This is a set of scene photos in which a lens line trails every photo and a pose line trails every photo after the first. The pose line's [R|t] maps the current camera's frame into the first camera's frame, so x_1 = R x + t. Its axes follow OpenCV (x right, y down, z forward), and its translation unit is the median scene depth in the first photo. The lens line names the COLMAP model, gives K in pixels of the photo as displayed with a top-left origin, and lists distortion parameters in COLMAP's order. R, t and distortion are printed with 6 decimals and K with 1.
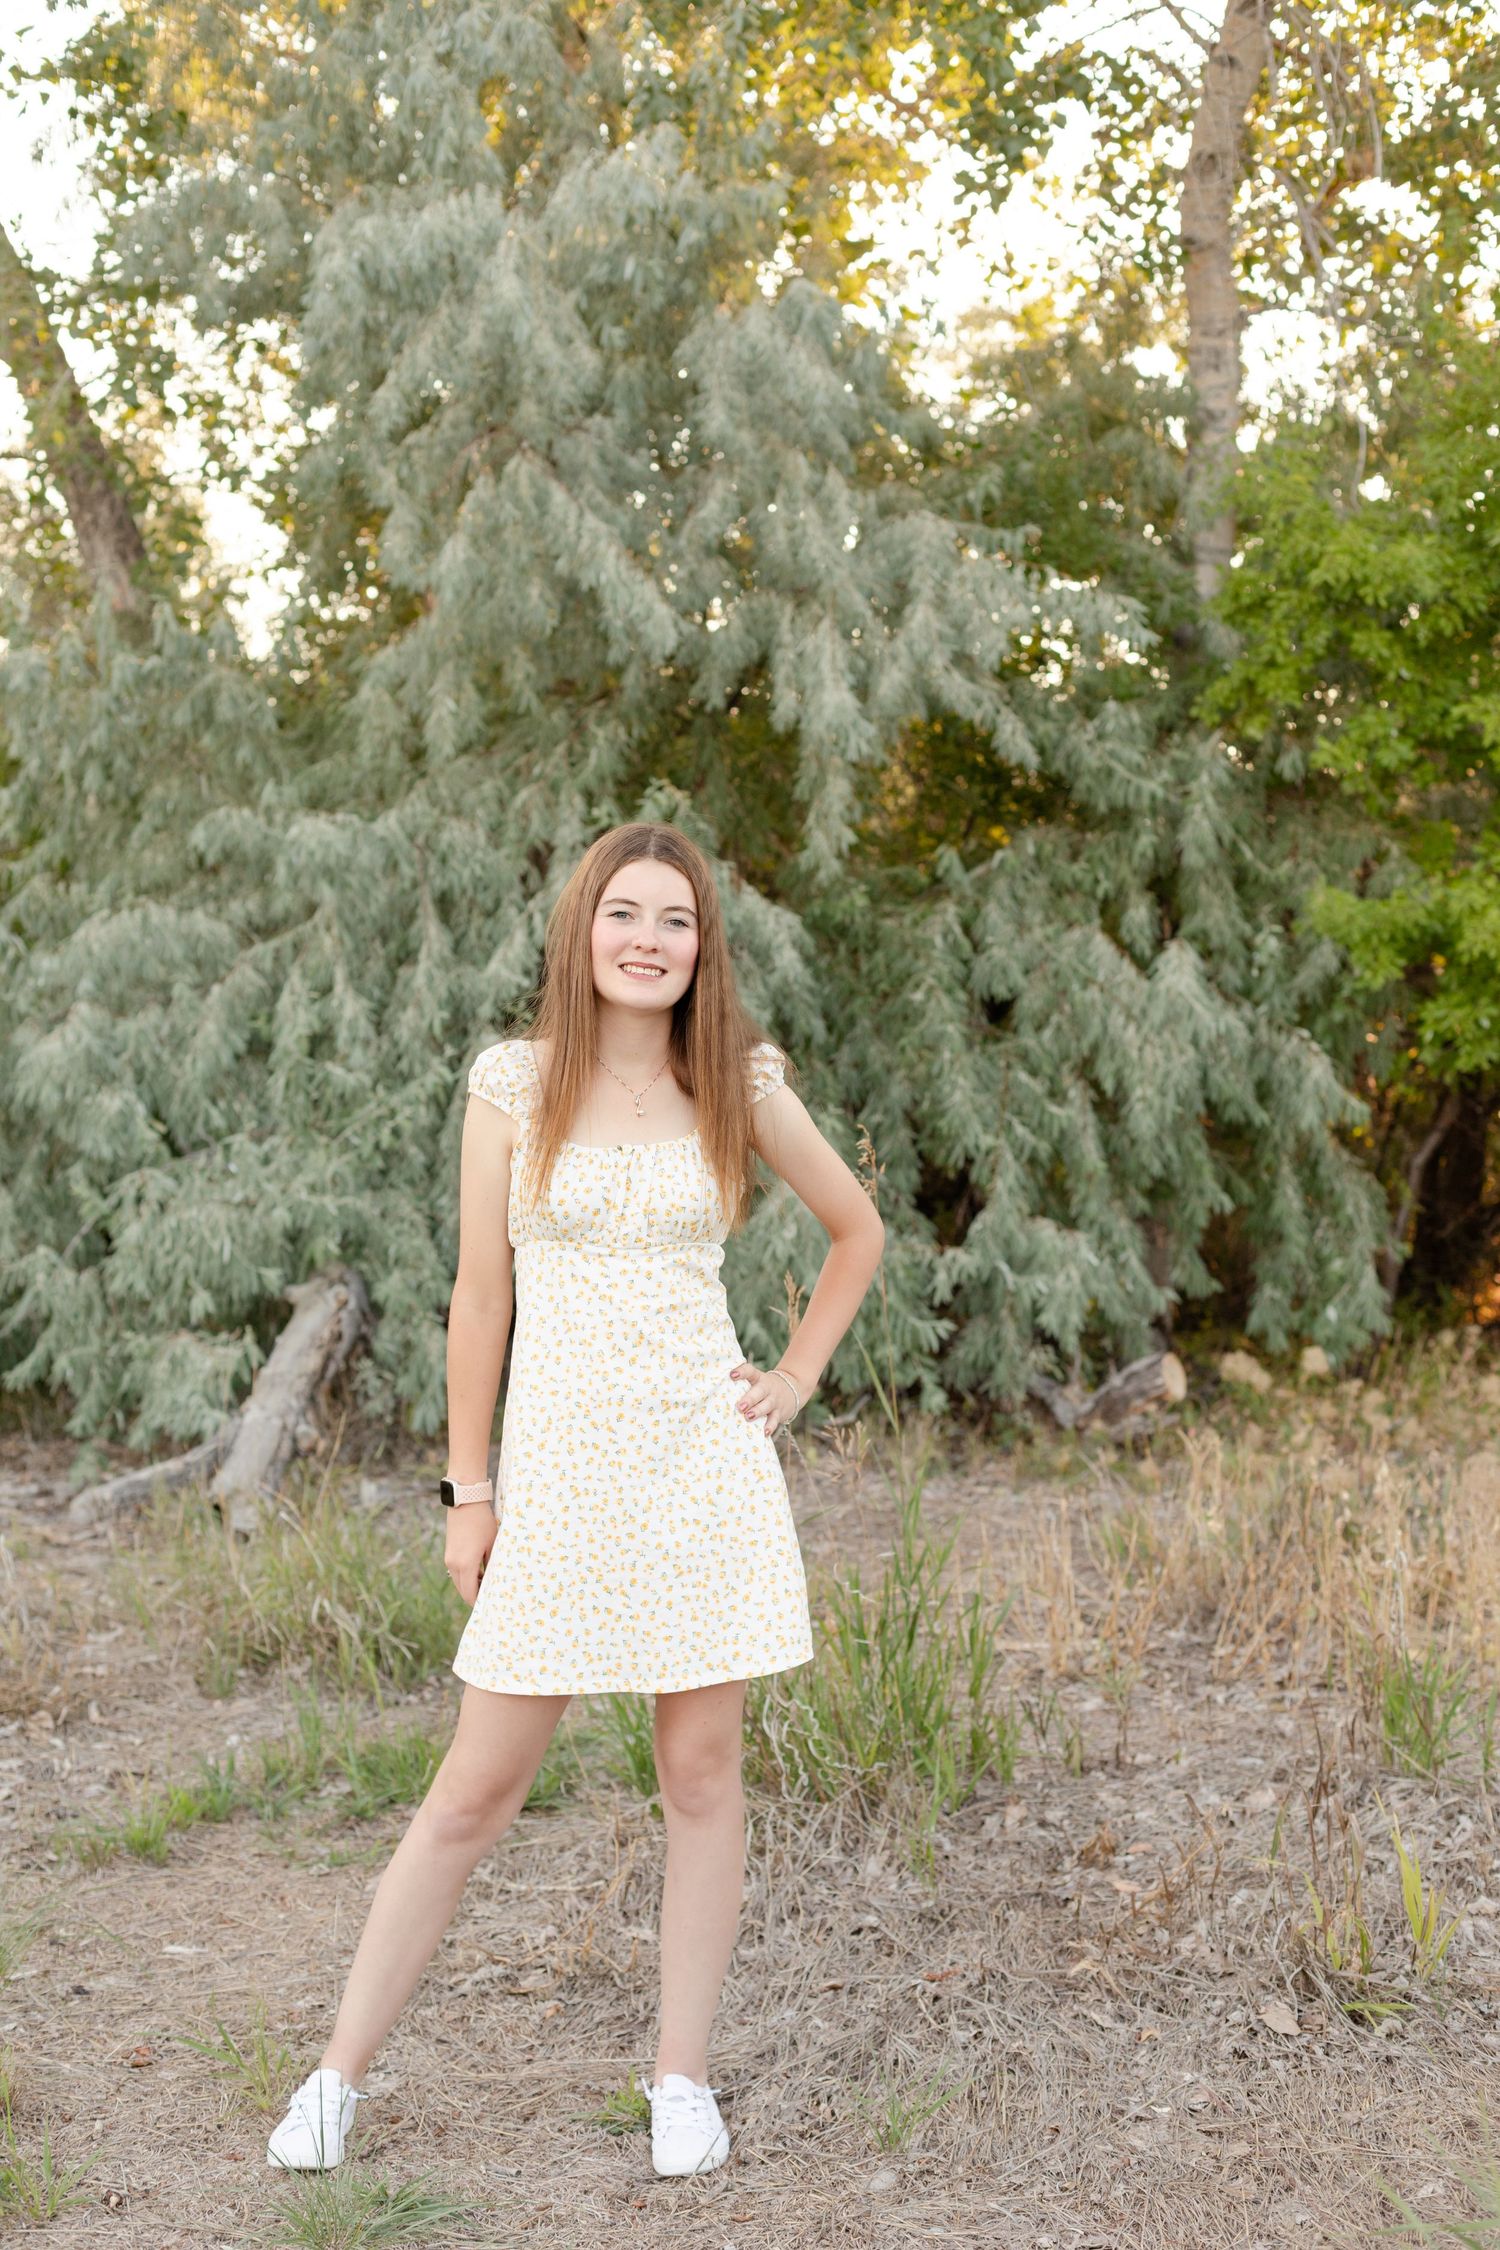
lens RADIAL K [[3351.8, 0, 702.9], [0, 3351.8, 1121.6], [0, 0, 1]] dist [-0.020735, -0.014439]
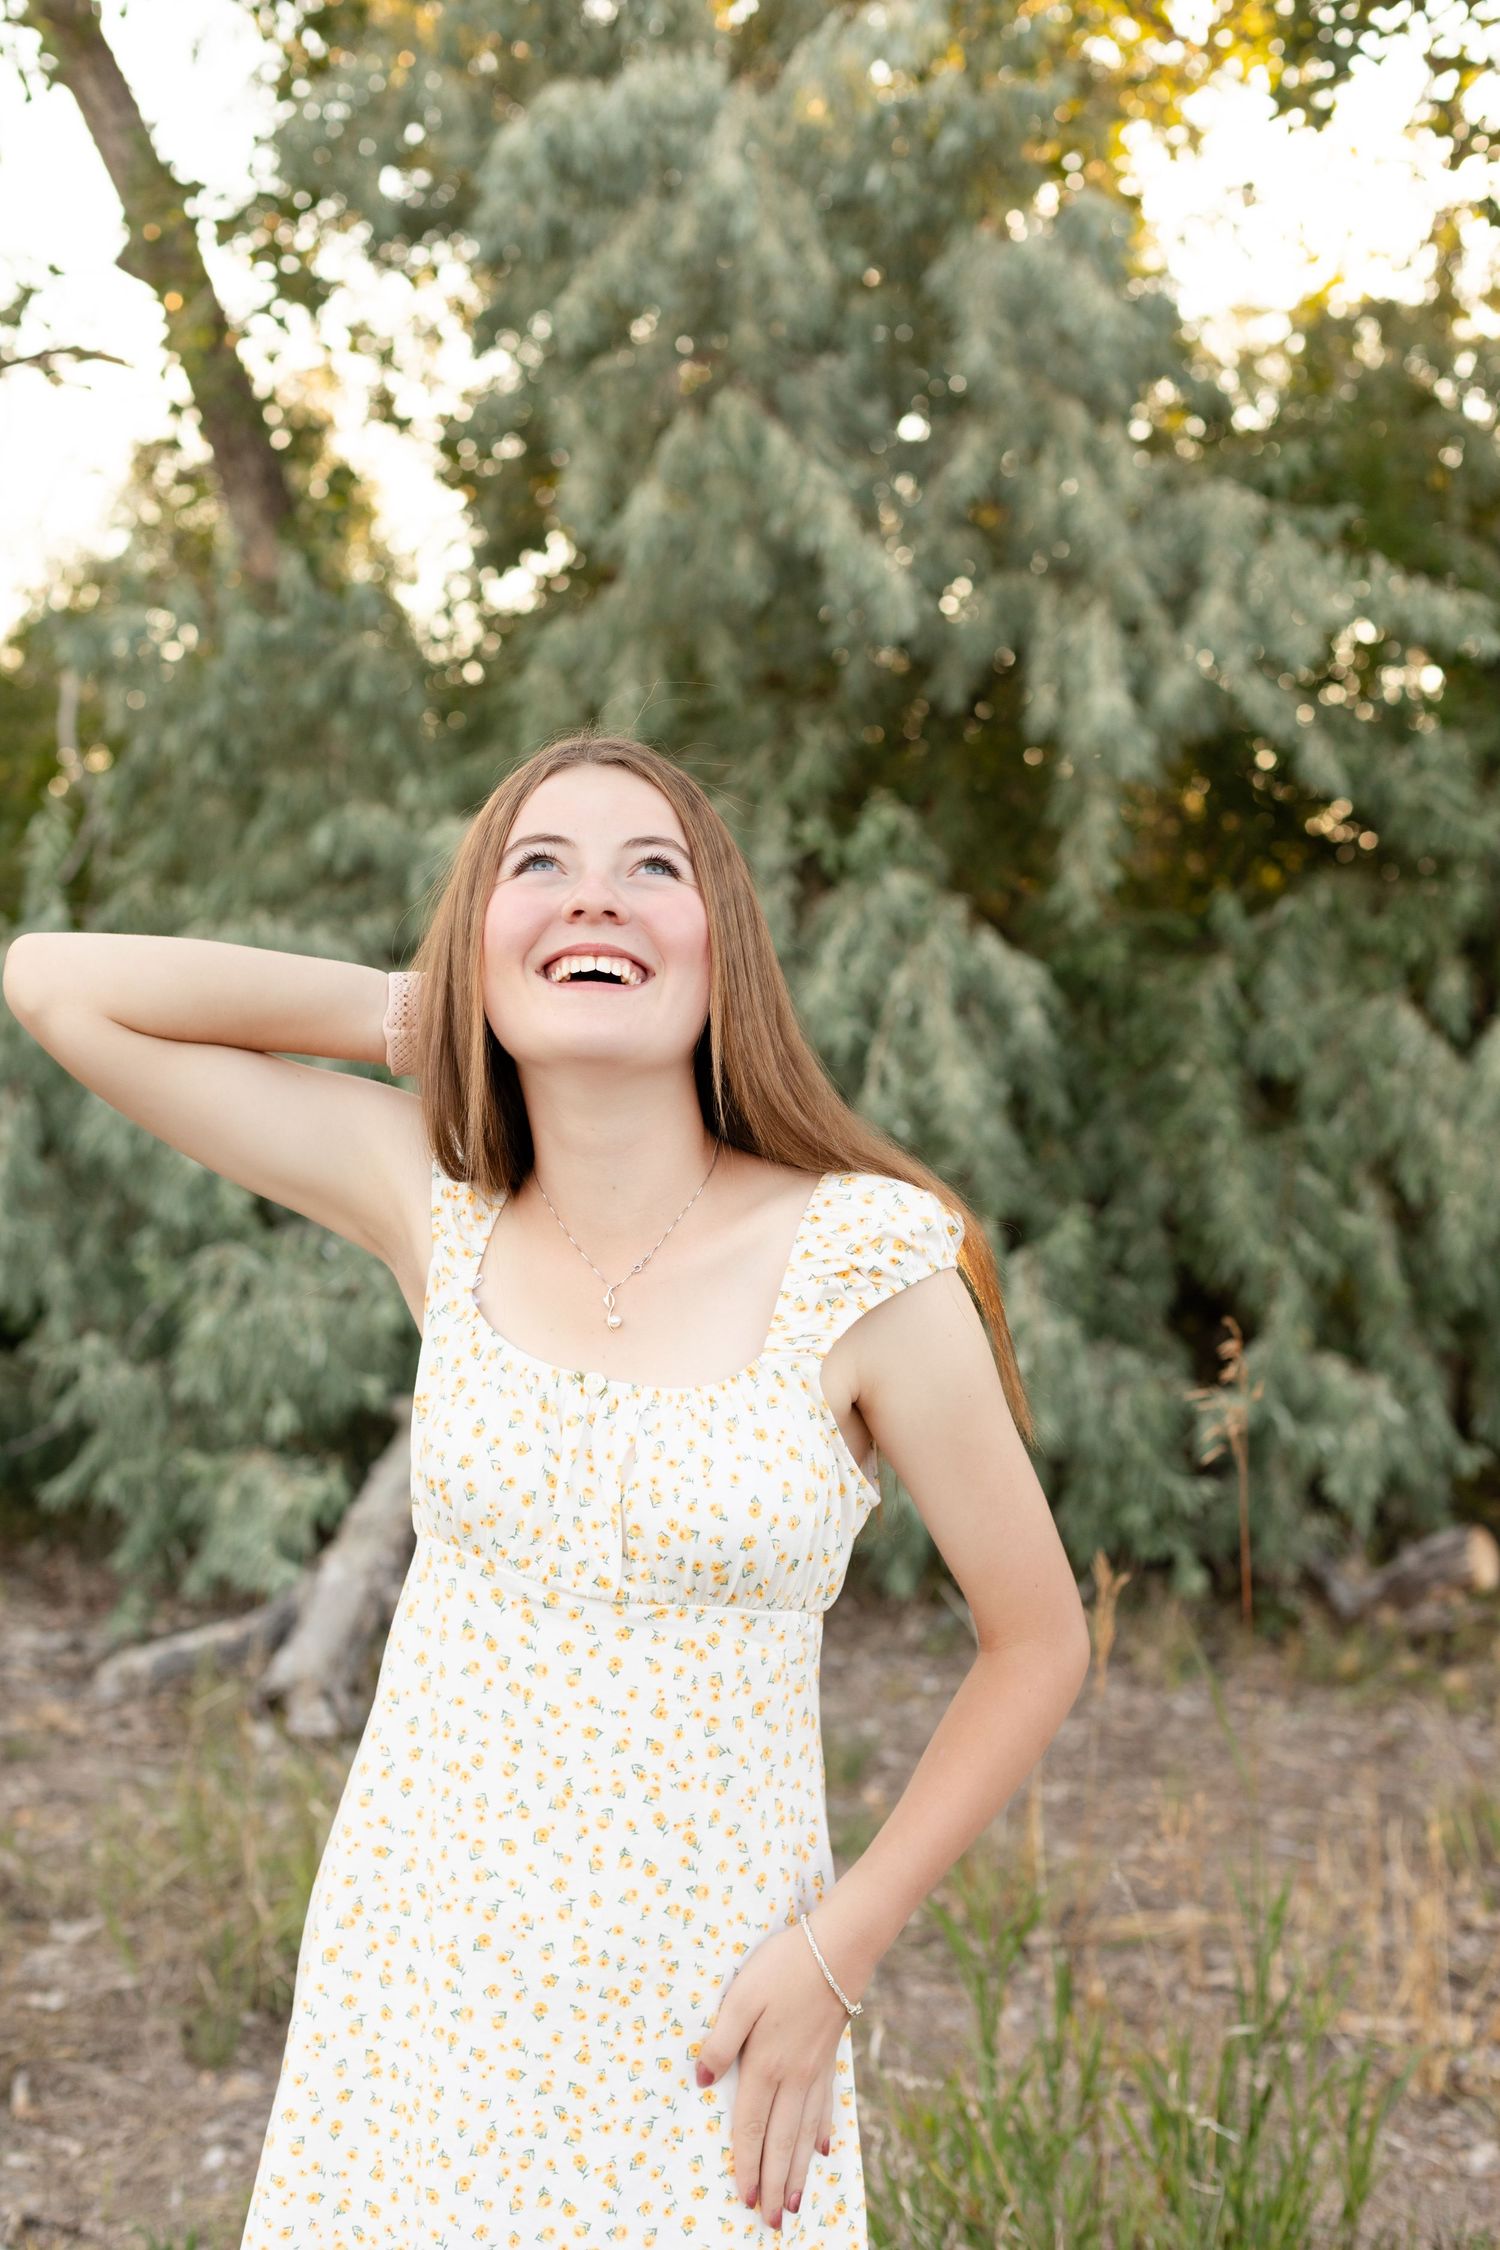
lens RADIAL K [[3333.7, 0, 690.4], [0, 3333.7, 1125.9], [0, 0, 1]] dist [-0.009058, -0.099734]
pose [[0.997150, 0.049206, -0.057186, -0.009293], [-0.049684, 0.998741, -0.006967, -0.012958], [0.056771, 0.009789, 0.998339, 0.185027]]
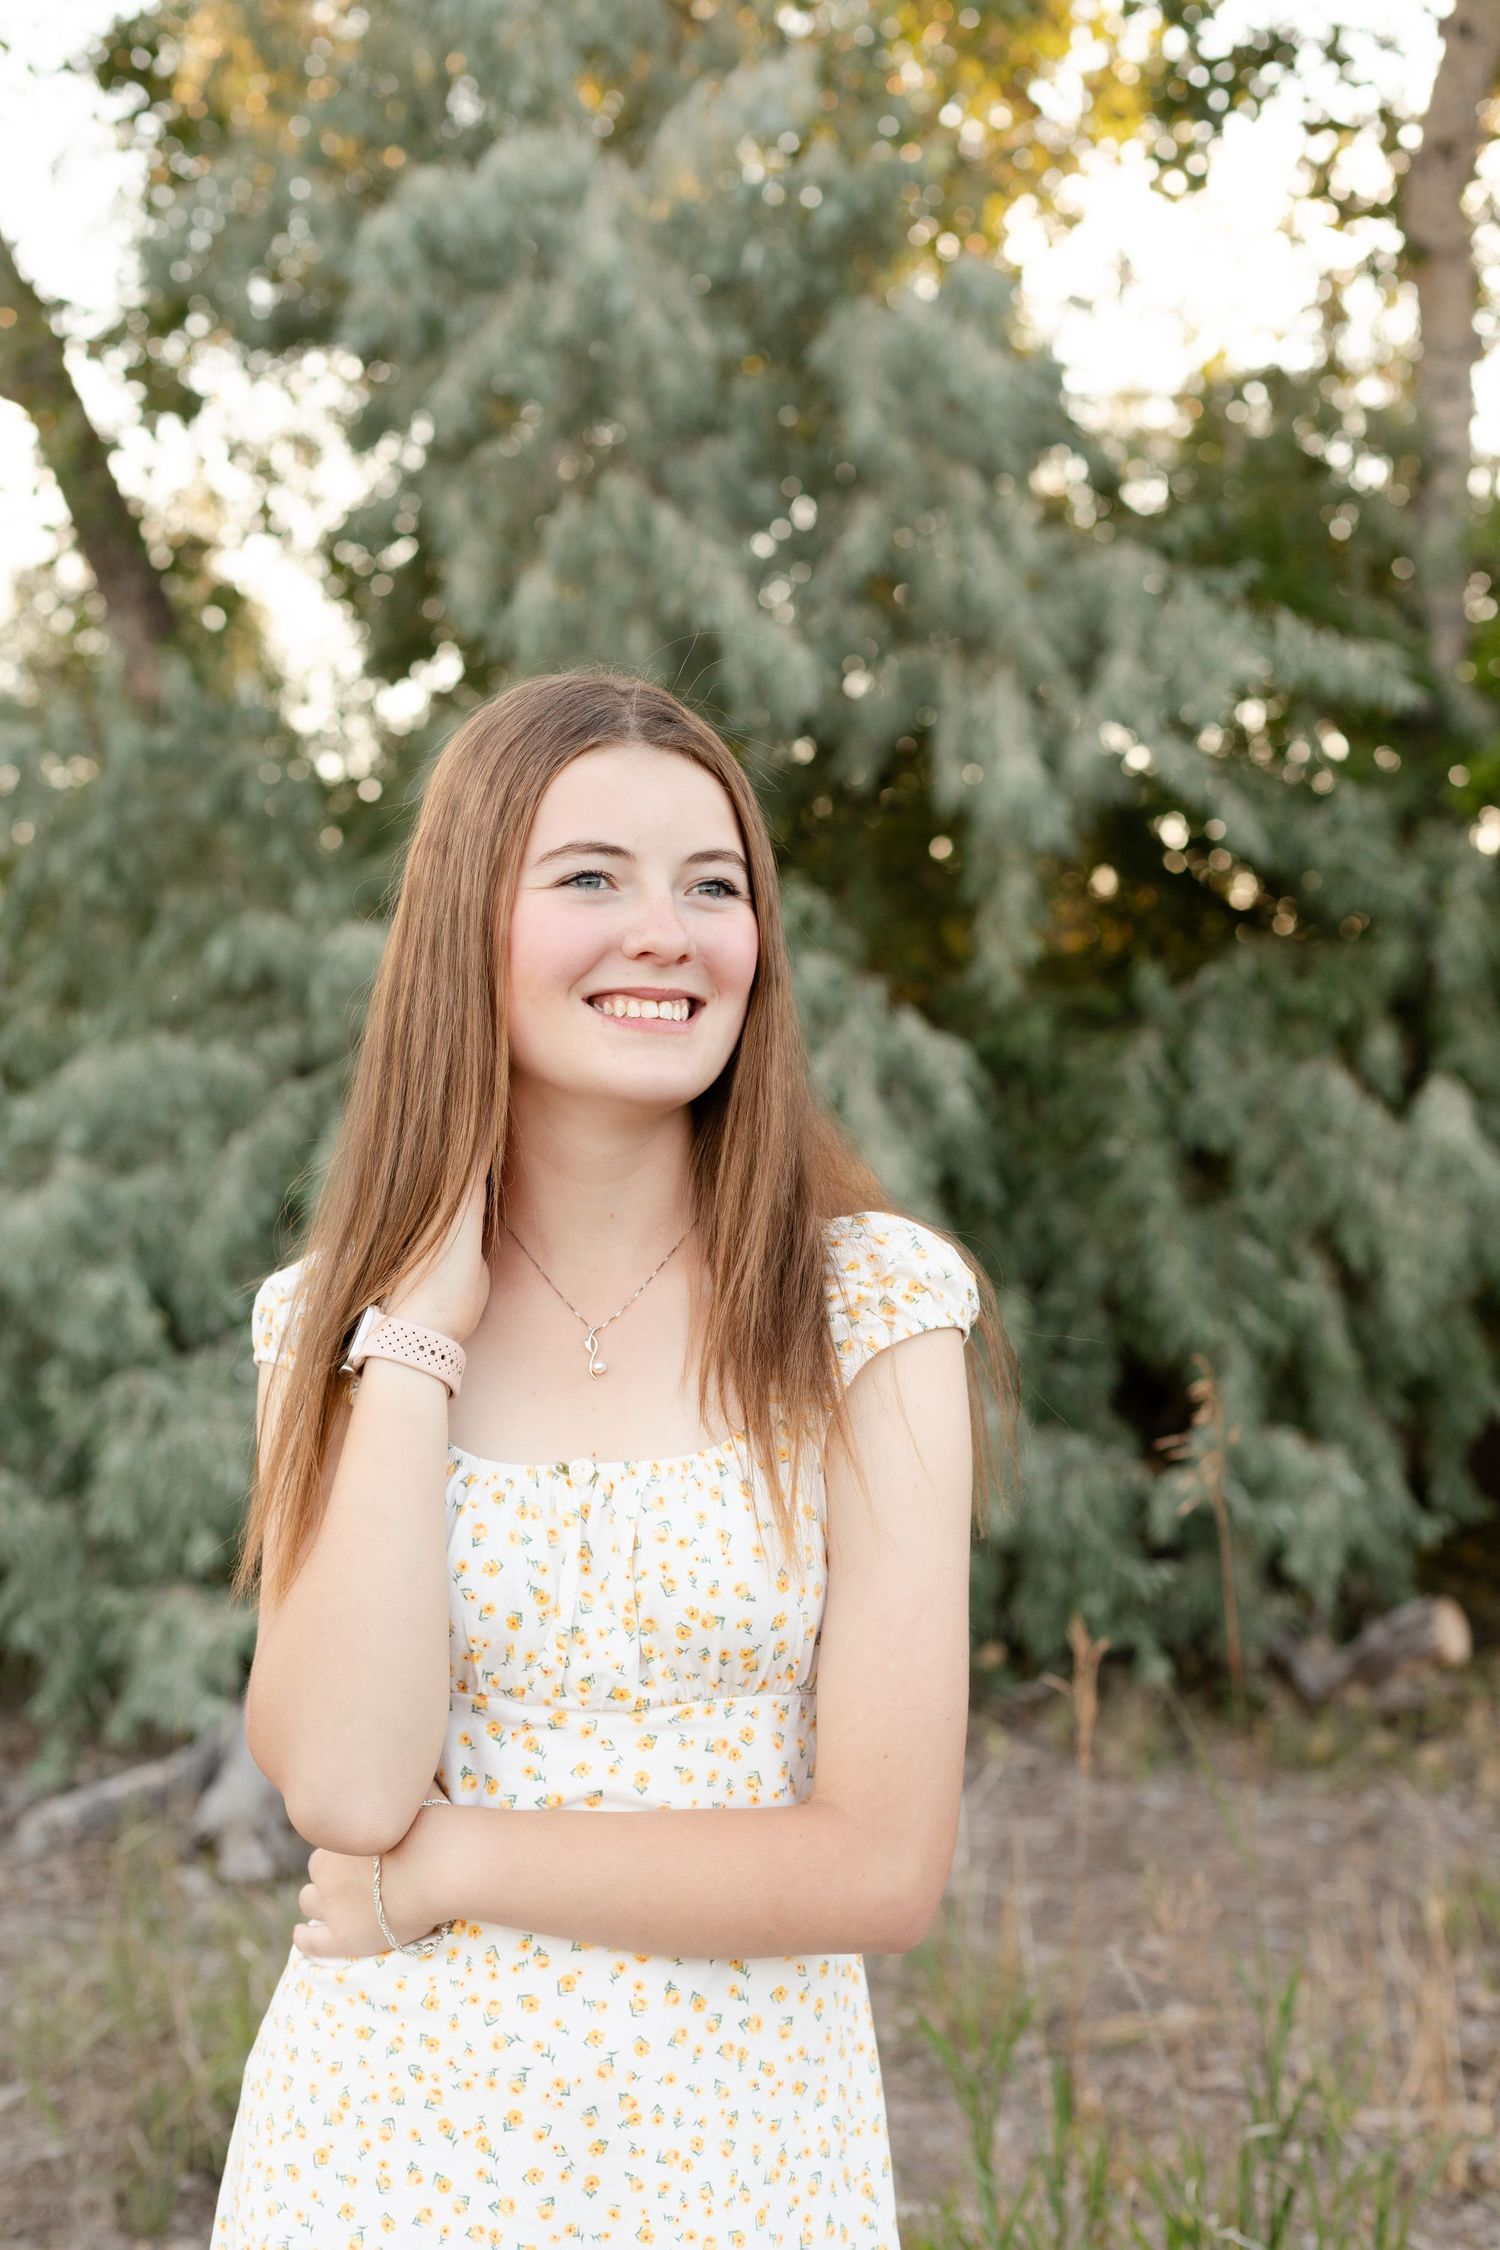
lens RADIAL K [[3351.8, 0, 702.9], [0, 3351.8, 1121.6], [0, 0, 1]] dist [-0.020735, -0.014439]
pose [[0.999534, -0.002813, -0.030400, -0.010346], [0.001417, 0.998947, -0.045864, -0.007344], [0.030497, 0.045800, 0.998485, 0.205051]]
